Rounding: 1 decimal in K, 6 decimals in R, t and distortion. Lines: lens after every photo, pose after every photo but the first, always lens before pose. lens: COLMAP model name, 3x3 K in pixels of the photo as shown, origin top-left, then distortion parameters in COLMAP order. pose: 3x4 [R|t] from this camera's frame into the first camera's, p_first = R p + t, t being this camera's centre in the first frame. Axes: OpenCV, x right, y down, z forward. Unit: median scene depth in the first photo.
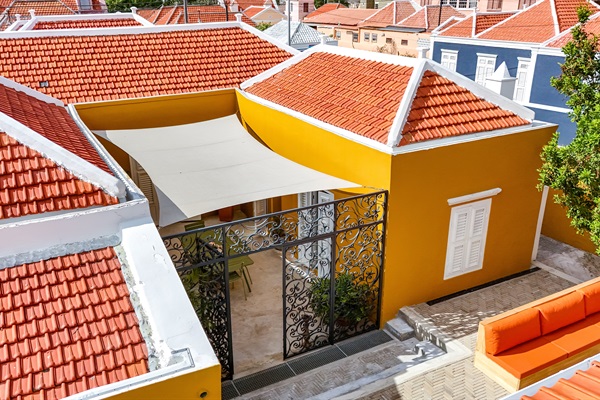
lens RADIAL K [[528.9, 0, 284.9], [0, 528.9, 179.0], [0, 0, 1]] dist [0.065115, -0.069294]
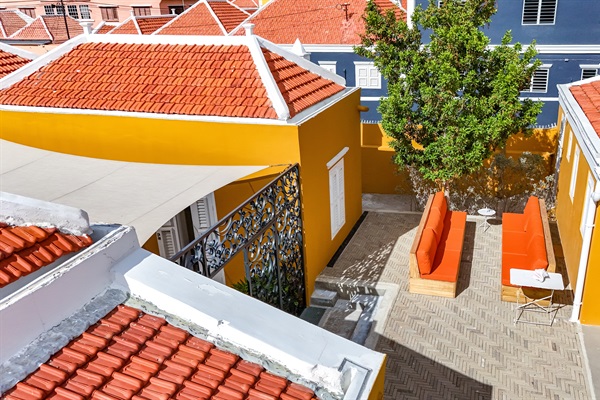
lens RADIAL K [[528.9, 0, 299.5], [0, 528.9, 200.7], [0, 0, 1]] dist [0.065115, -0.069294]
pose [[0.685706, -0.241418, 0.686677, -0.511768], [0.245686, 0.964795, 0.093860, -0.002429], [-0.685162, 0.104346, 0.720878, 0.314831]]
